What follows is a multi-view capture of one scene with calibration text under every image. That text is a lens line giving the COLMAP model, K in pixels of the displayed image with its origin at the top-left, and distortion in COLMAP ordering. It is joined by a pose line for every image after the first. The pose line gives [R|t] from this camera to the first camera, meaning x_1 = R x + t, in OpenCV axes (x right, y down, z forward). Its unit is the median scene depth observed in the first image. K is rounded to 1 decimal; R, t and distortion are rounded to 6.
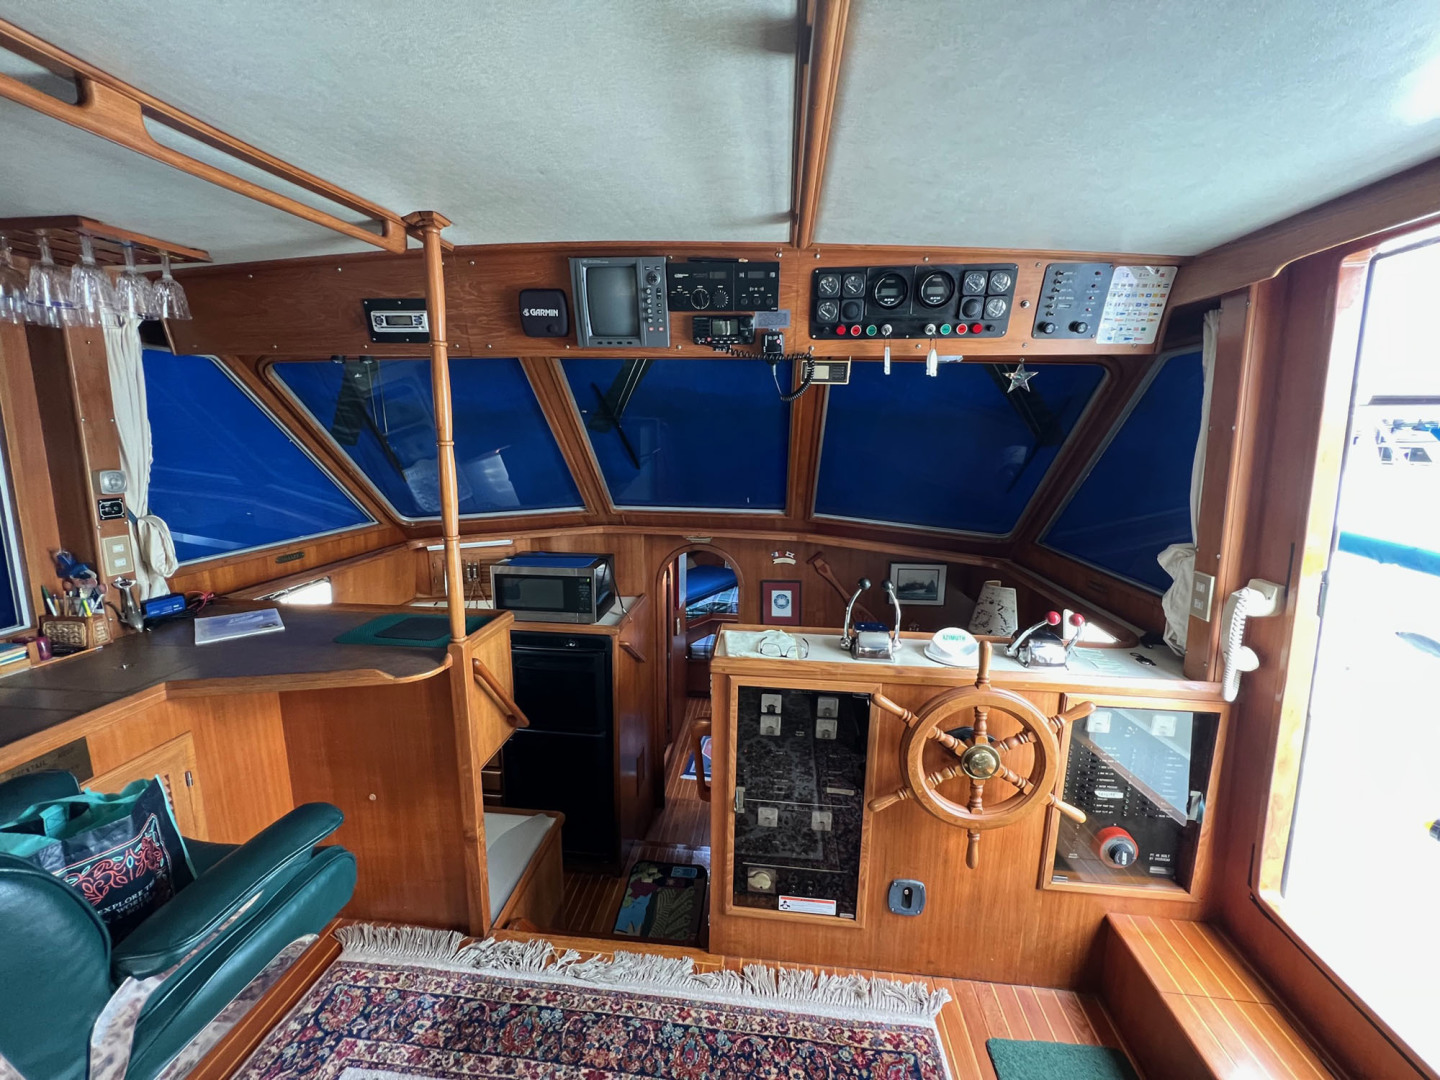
lens RADIAL K [[578.3, 0, 720.0], [0, 578.3, 540.0], [0, 0, 1]] dist [0.001167, -0.000194]
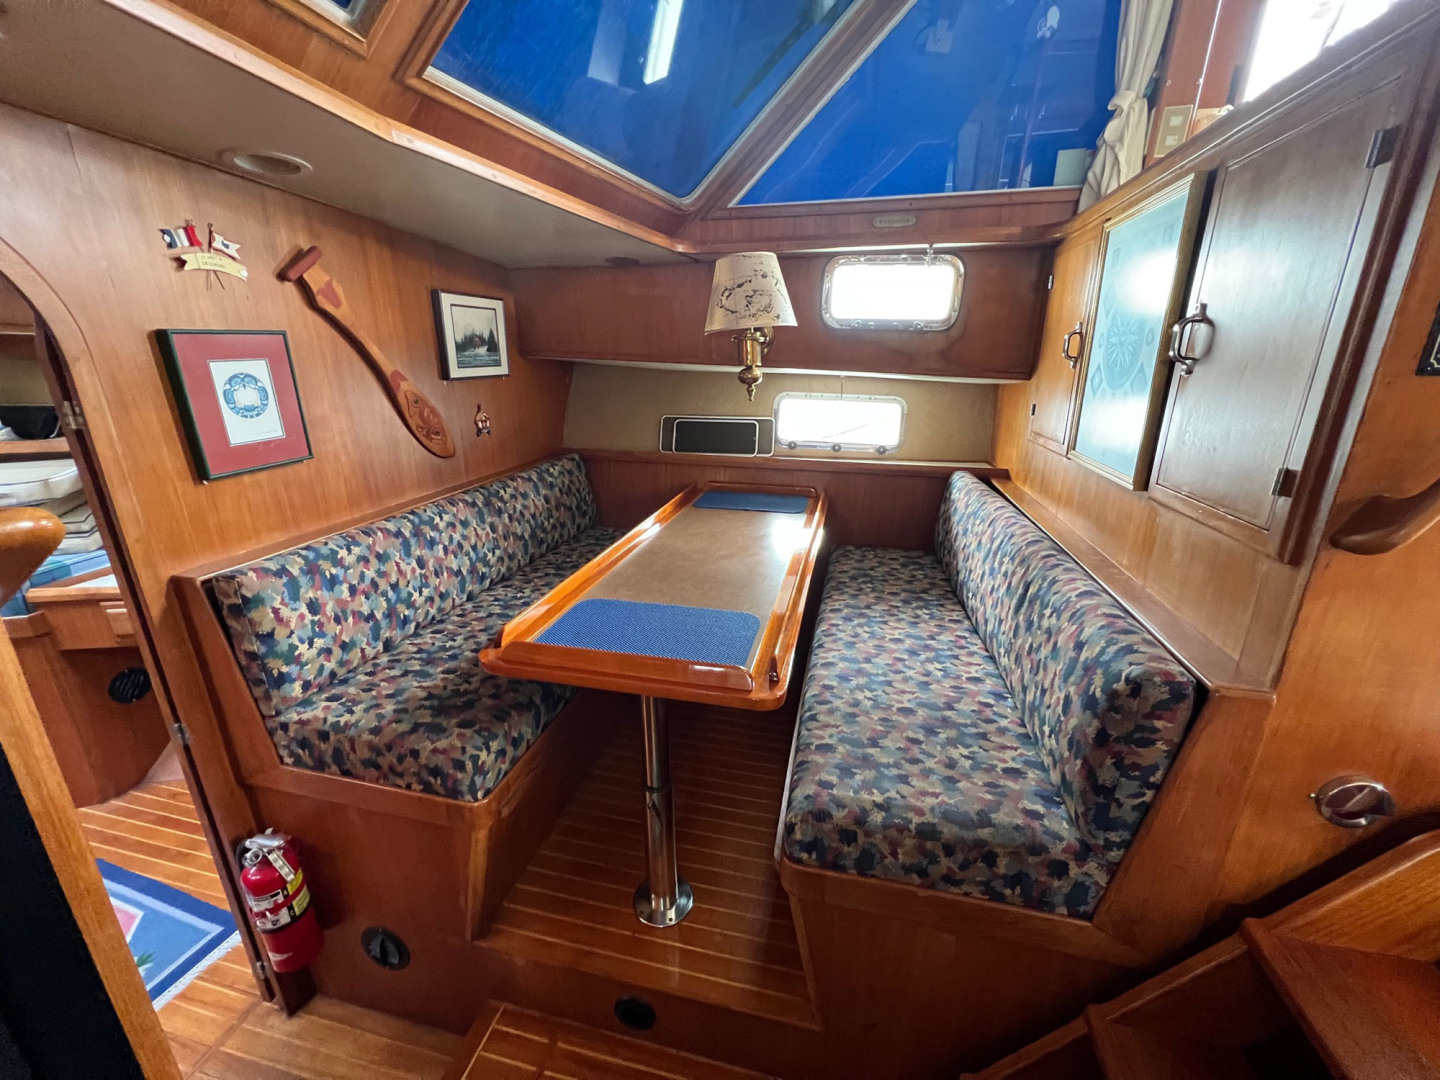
lens RADIAL K [[578.3, 0, 720.0], [0, 578.3, 540.0], [0, 0, 1]] dist [0.001167, -0.000194]
pose [[0.130926, -0.311549, 0.941167, -0.447971], [0.178552, 0.941225, 0.286730, 0.301548], [-0.975181, 0.130507, 0.178859, 1.472790]]
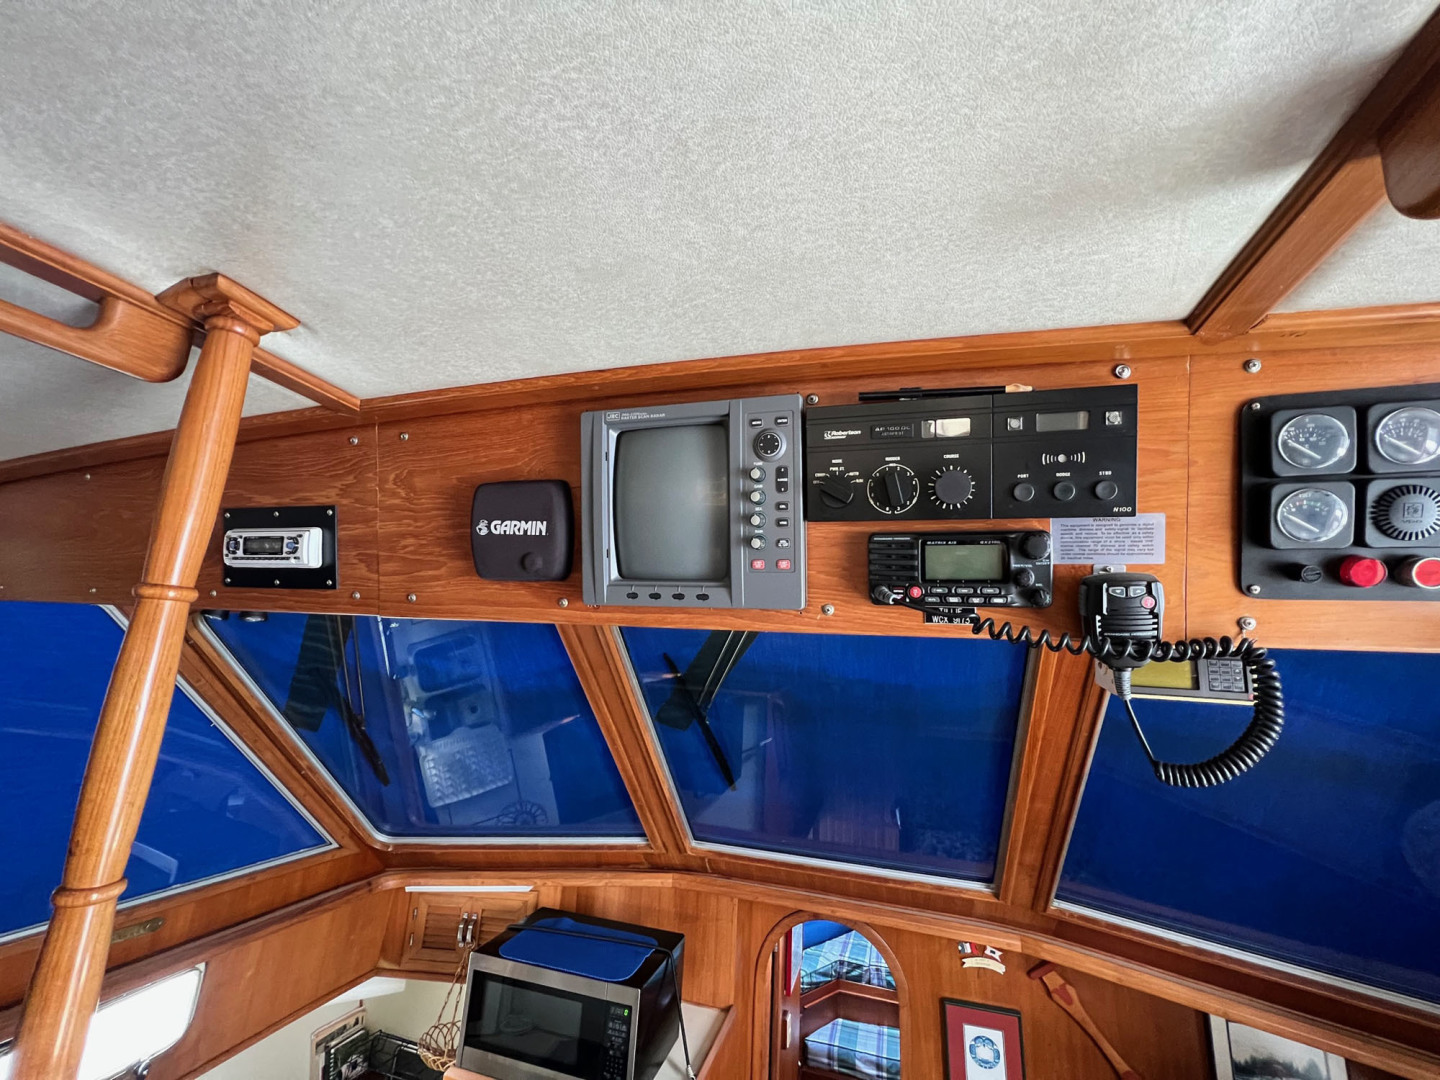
lens RADIAL K [[572.8, 0, 720.0], [0, 572.8, 540.0], [0, 0, 1]] dist [0.001196, -0.000129]
pose [[0.980739, -0.000257, -0.195324, -0.066629], [-0.078562, 0.915026, -0.395671, -0.216806], [0.178828, 0.403395, 0.897381, 0.618709]]
